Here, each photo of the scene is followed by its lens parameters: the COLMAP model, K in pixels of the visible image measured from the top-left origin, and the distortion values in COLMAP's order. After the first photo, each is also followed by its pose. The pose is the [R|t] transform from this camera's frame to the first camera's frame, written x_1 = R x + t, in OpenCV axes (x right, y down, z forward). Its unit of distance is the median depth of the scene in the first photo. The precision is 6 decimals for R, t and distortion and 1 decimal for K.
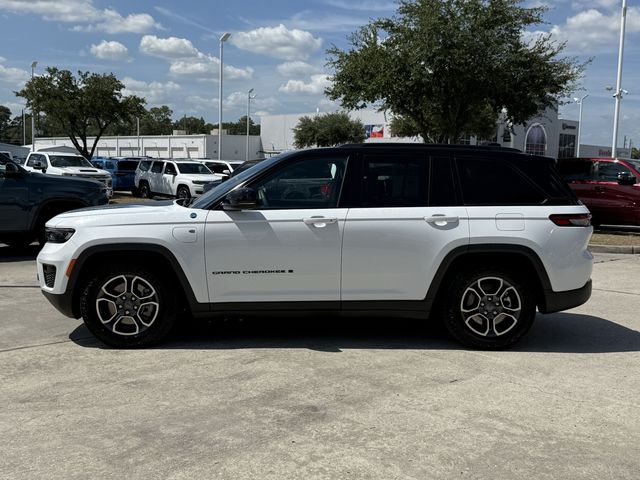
lens RADIAL K [[783.4, 0, 320.0], [0, 783.4, 240.0], [0, 0, 1]] dist [0.099966, -0.031964]
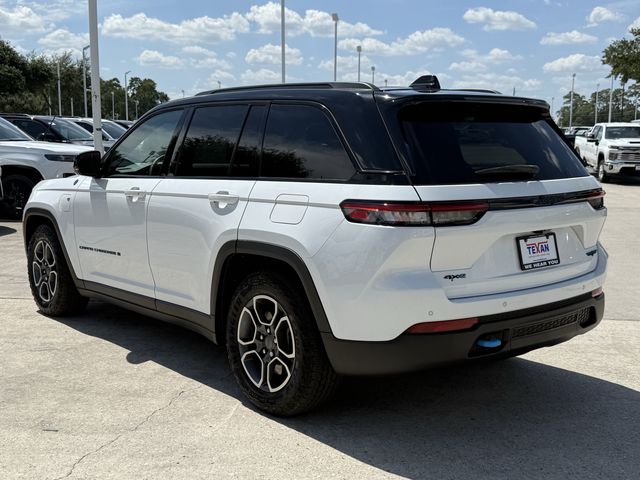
lens RADIAL K [[783.4, 0, 320.0], [0, 783.4, 240.0], [0, 0, 1]] dist [0.099966, -0.031964]
pose [[0.597148, 0.084834, -0.797633, 0.732776], [-0.062289, 0.996293, 0.059330, -0.036056], [0.799709, 0.014255, 0.600218, 0.664836]]
